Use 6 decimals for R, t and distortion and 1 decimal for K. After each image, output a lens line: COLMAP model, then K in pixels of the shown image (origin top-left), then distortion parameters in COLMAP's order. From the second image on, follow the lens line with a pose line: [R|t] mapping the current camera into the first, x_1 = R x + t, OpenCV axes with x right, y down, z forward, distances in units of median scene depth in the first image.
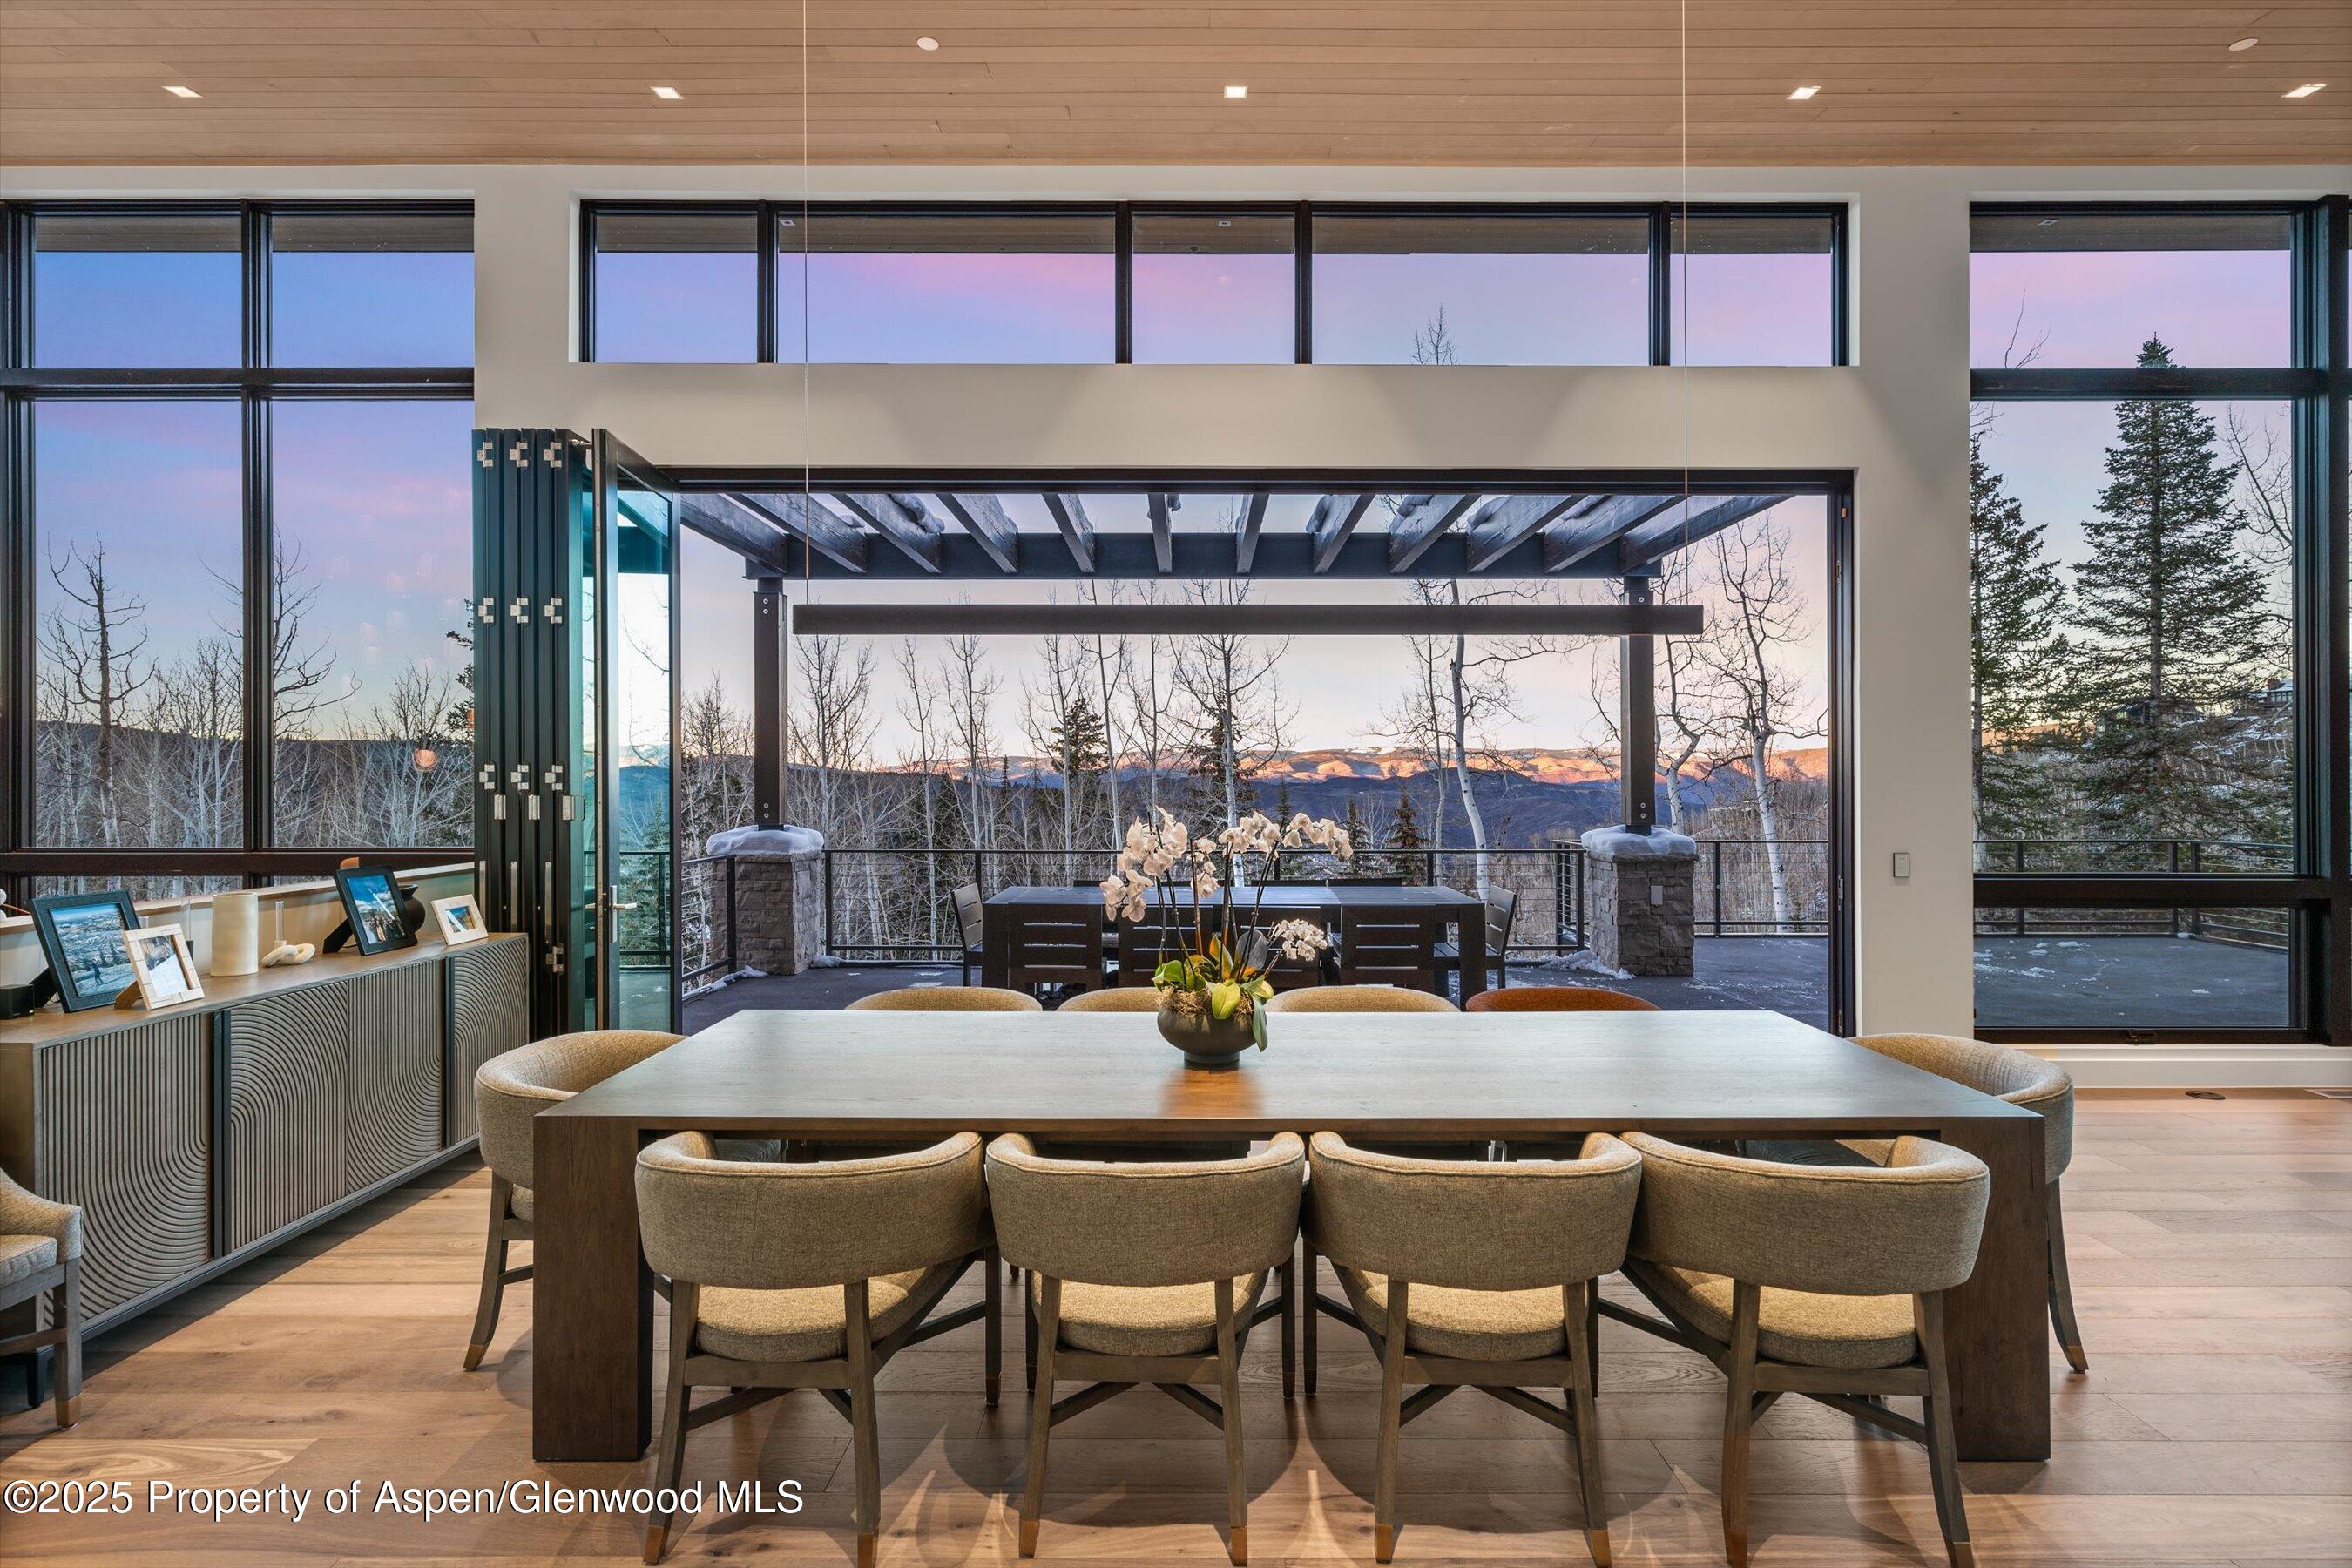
lens RADIAL K [[1128.3, 0, 1178.1], [0, 1128.3, 784.3], [0, 0, 1]] dist [0.005546, -0.001100]
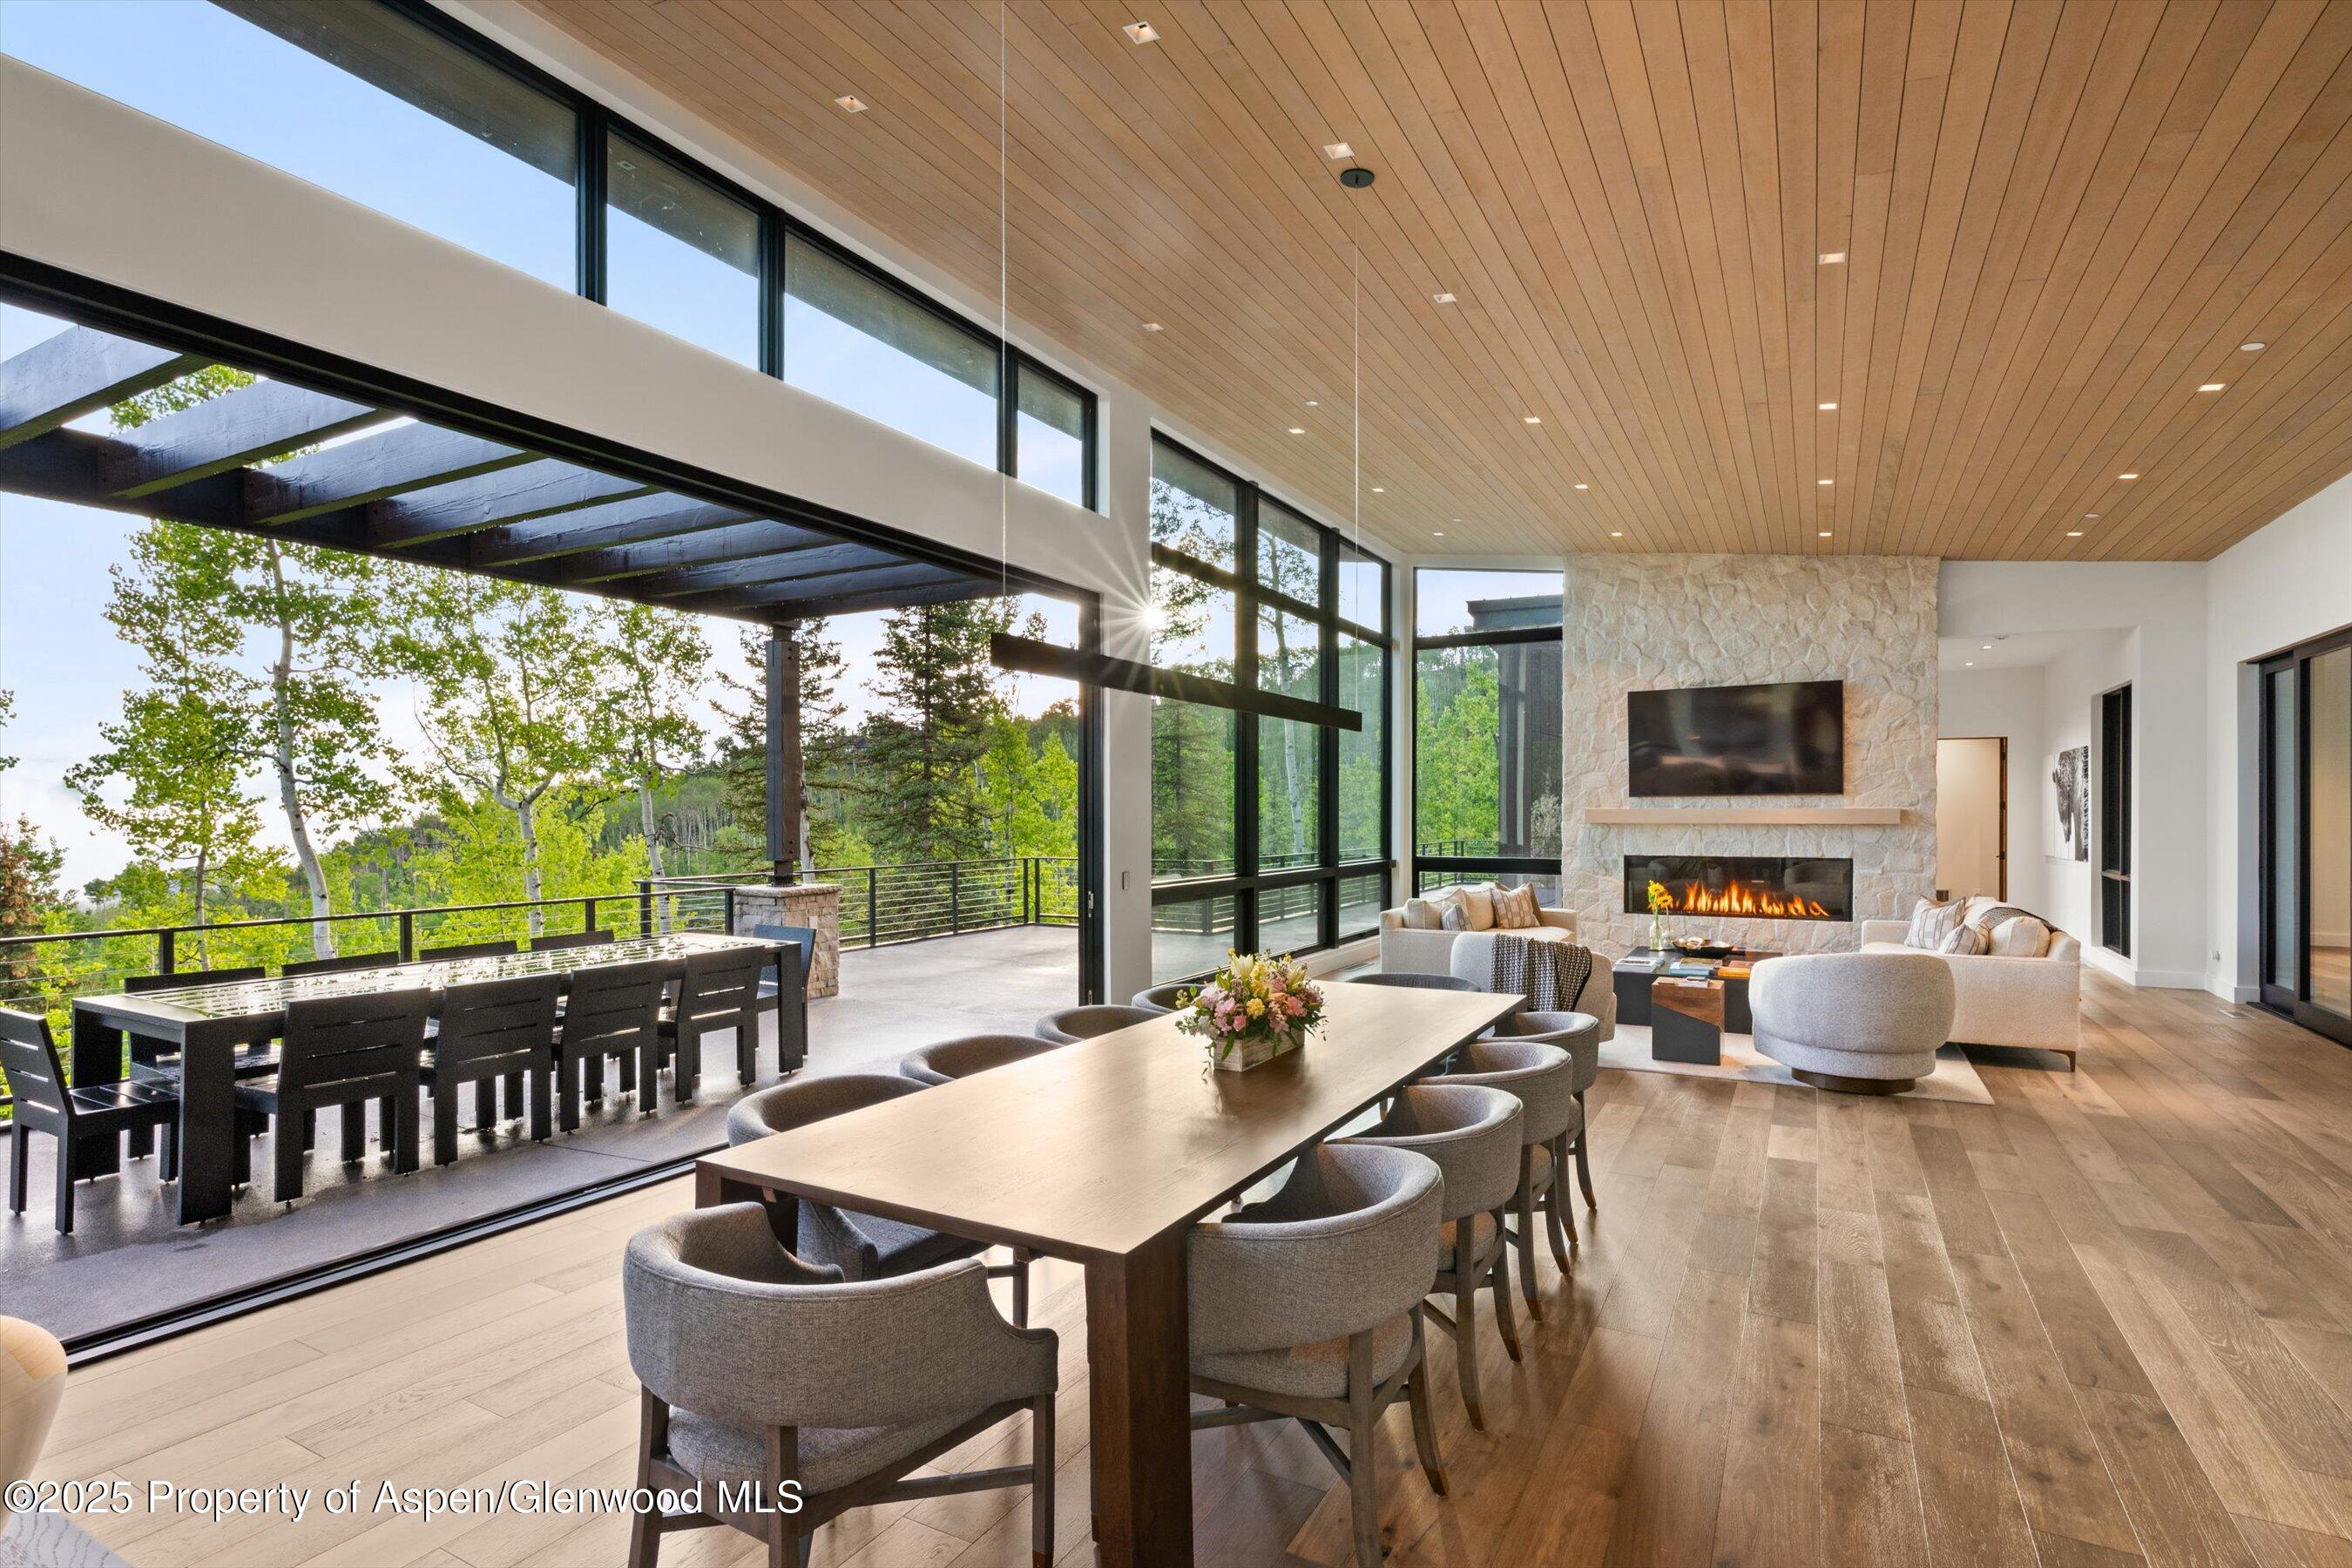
lens RADIAL K [[1128.3, 0, 1178.6], [0, 1128.3, 816.6], [0, 0, 1]] dist [0.005546, -0.001100]
pose [[0.488909, -0.005851, 0.872315, -0.335189], [0.001429, 0.999982, 0.005906, -0.008686], [-0.872334, -0.001640, 0.488908, 0.149017]]
